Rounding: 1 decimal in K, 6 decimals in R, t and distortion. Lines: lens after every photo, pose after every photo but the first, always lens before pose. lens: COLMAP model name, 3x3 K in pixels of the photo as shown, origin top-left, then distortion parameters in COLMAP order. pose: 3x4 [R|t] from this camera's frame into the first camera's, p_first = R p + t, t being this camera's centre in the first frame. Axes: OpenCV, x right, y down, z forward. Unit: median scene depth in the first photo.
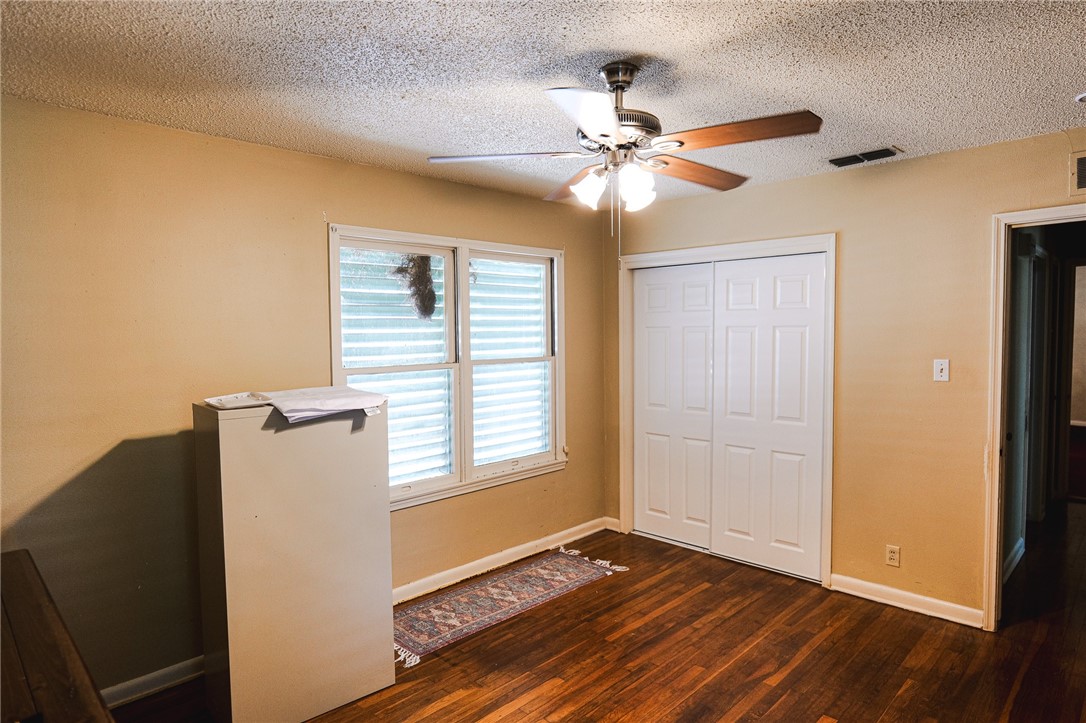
lens RADIAL K [[635.7, 0, 540.6], [0, 635.7, 357.7], [0, 0, 1]] dist [-0.019868, 0.008020]
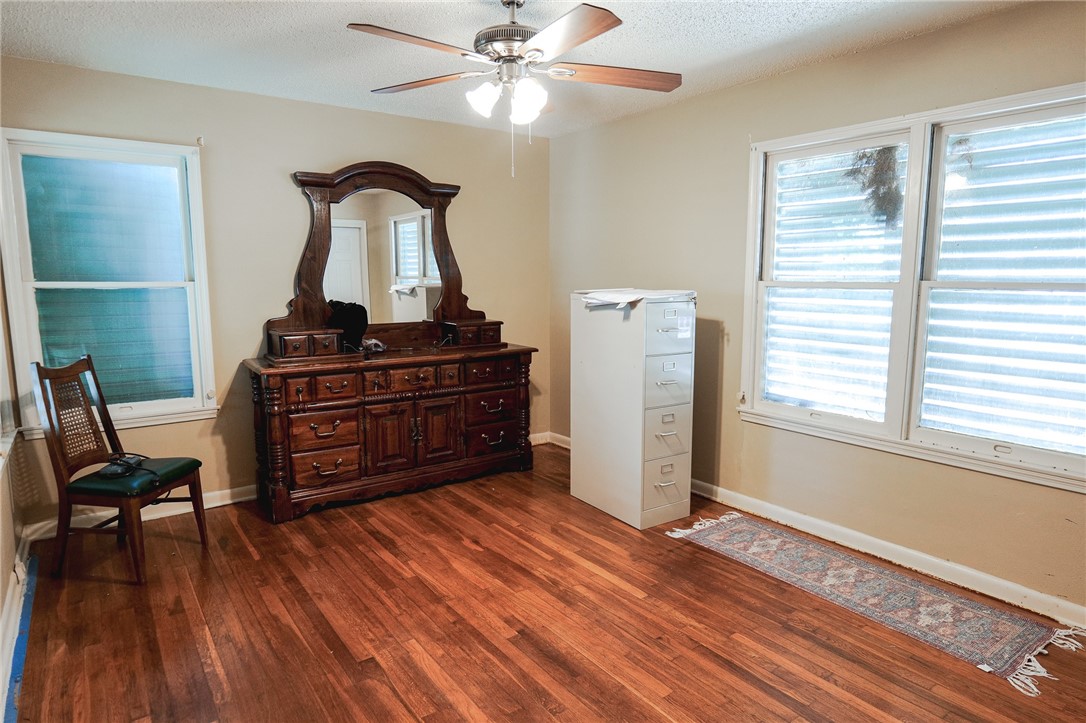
lens RADIAL K [[635.7, 0, 543.0], [0, 635.7, 365.6], [0, 0, 1]] dist [-0.019868, 0.008020]
pose [[-0.173835, 0.152577, -0.972883, 0.721979], [-0.029157, 0.986694, 0.159953, -0.003378], [0.984343, 0.056172, -0.167073, 0.735181]]
